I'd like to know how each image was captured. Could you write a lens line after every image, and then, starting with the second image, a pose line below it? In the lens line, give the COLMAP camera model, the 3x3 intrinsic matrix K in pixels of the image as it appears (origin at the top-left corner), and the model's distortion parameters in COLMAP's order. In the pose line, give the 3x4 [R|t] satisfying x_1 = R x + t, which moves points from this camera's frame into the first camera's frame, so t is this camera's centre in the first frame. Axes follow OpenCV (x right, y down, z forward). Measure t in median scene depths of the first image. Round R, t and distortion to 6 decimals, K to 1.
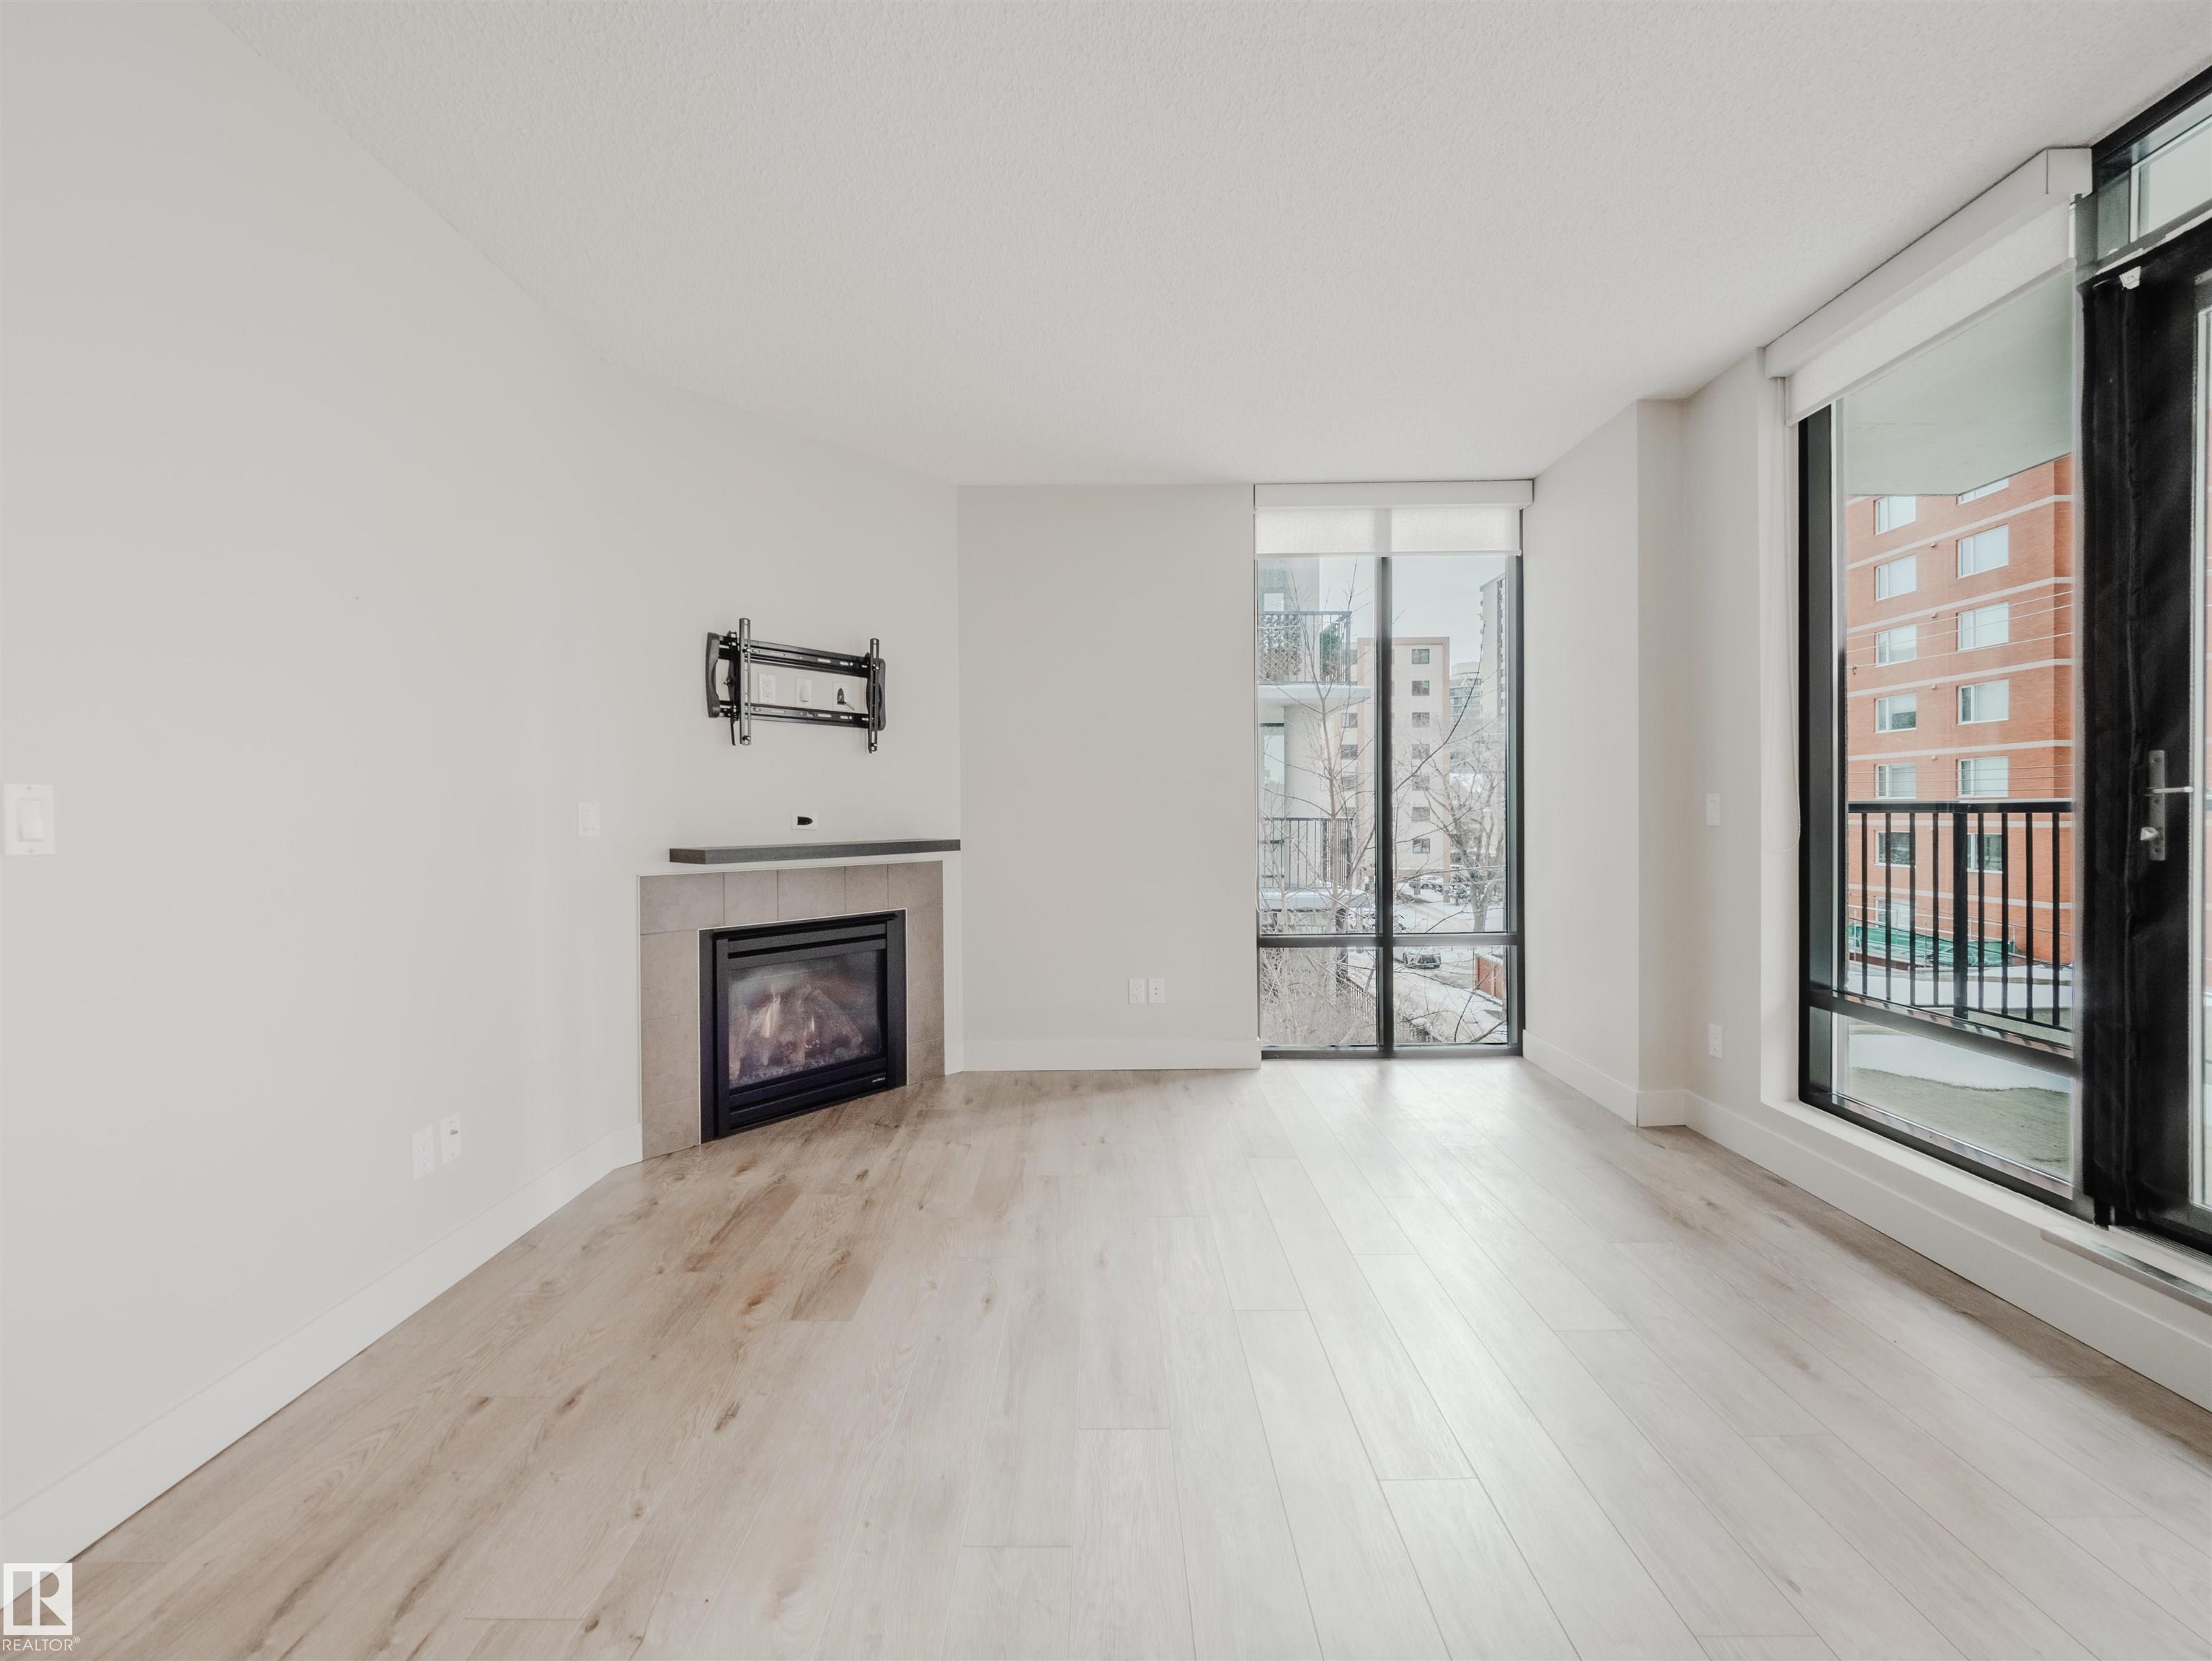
lens RADIAL K [[918.4, 0, 1104.0], [0, 918.4, 826.1], [0, 0, 1]] dist [0.000170, -0.004860]
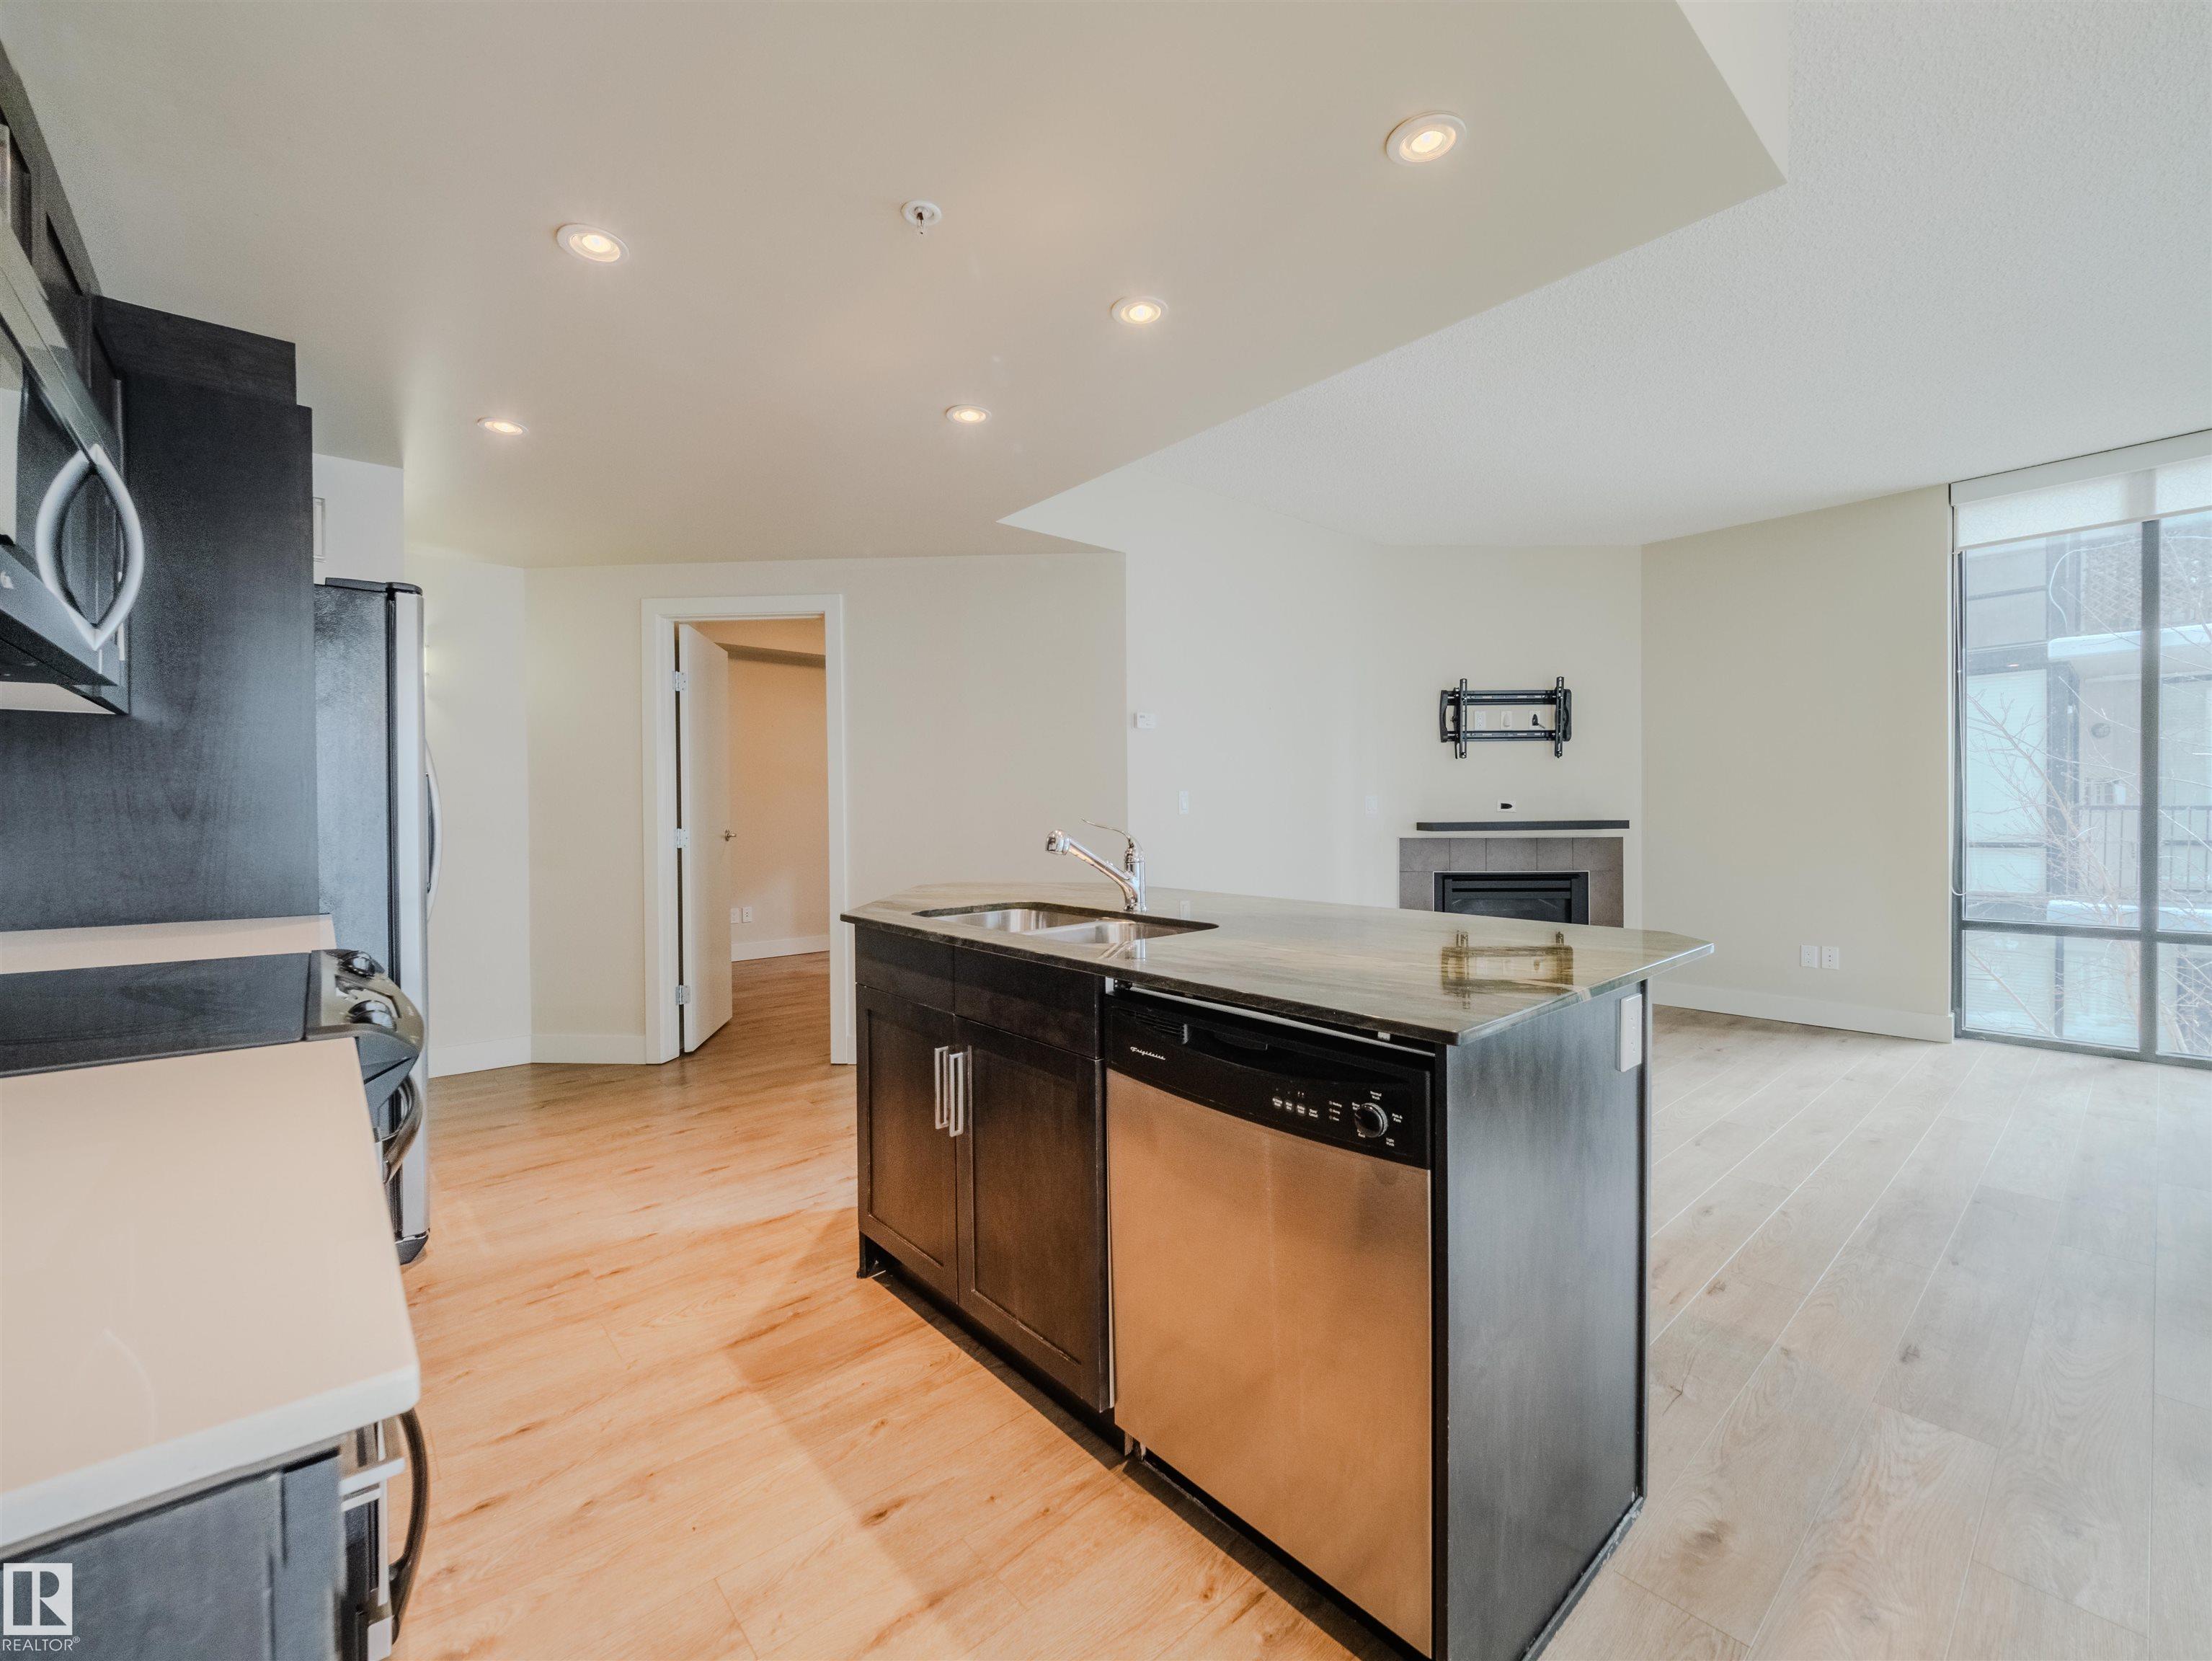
lens RADIAL K [[918.4, 0, 1102.3], [0, 918.4, 822.5], [0, 0, 1]] dist [0.000170, -0.004860]
pose [[0.652233, 0.011233, -0.757935, 0.382237], [-0.007673, 0.999937, 0.008217, 0.014215], [0.757980, 0.000456, 0.652278, -0.480163]]
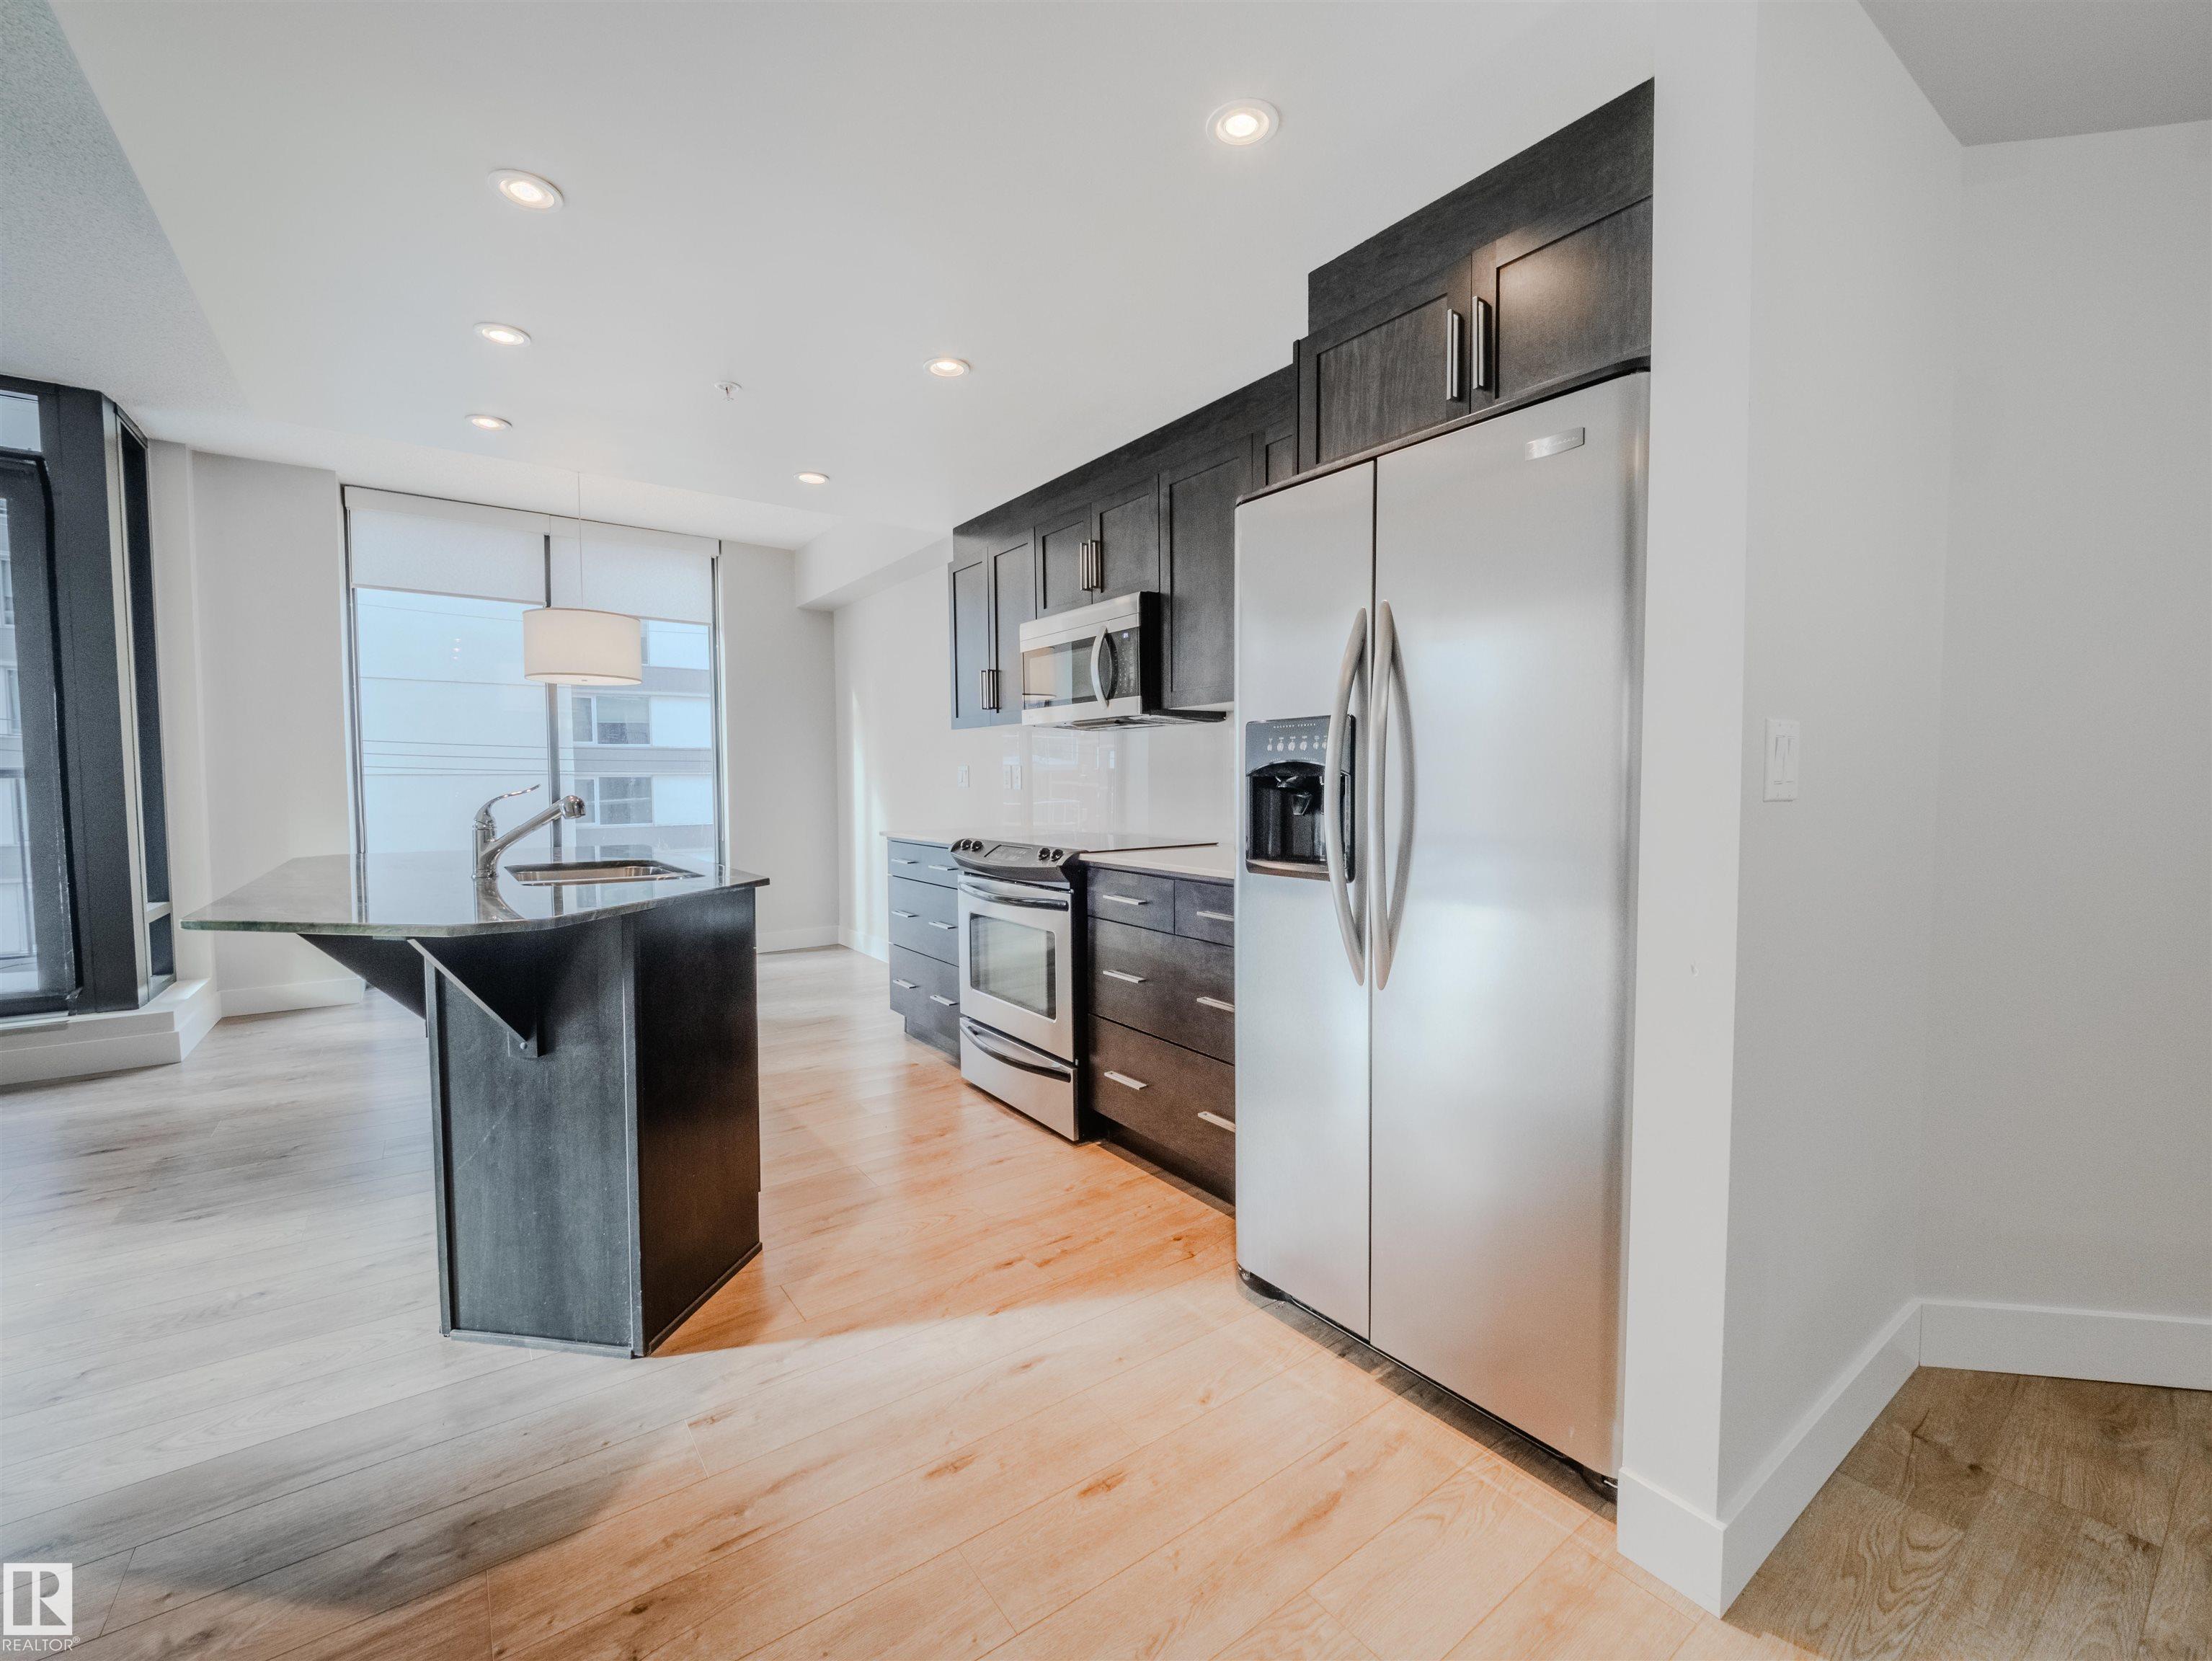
lens RADIAL K [[918.4, 0, 1103.1], [0, 918.4, 830.6], [0, 0, 1]] dist [0.000170, -0.004860]
pose [[-0.588045, -0.034413, 0.808096, -0.846873], [0.019400, 0.998207, 0.056627, 0.019155], [-0.808596, 0.048976, -0.586323, -0.026634]]
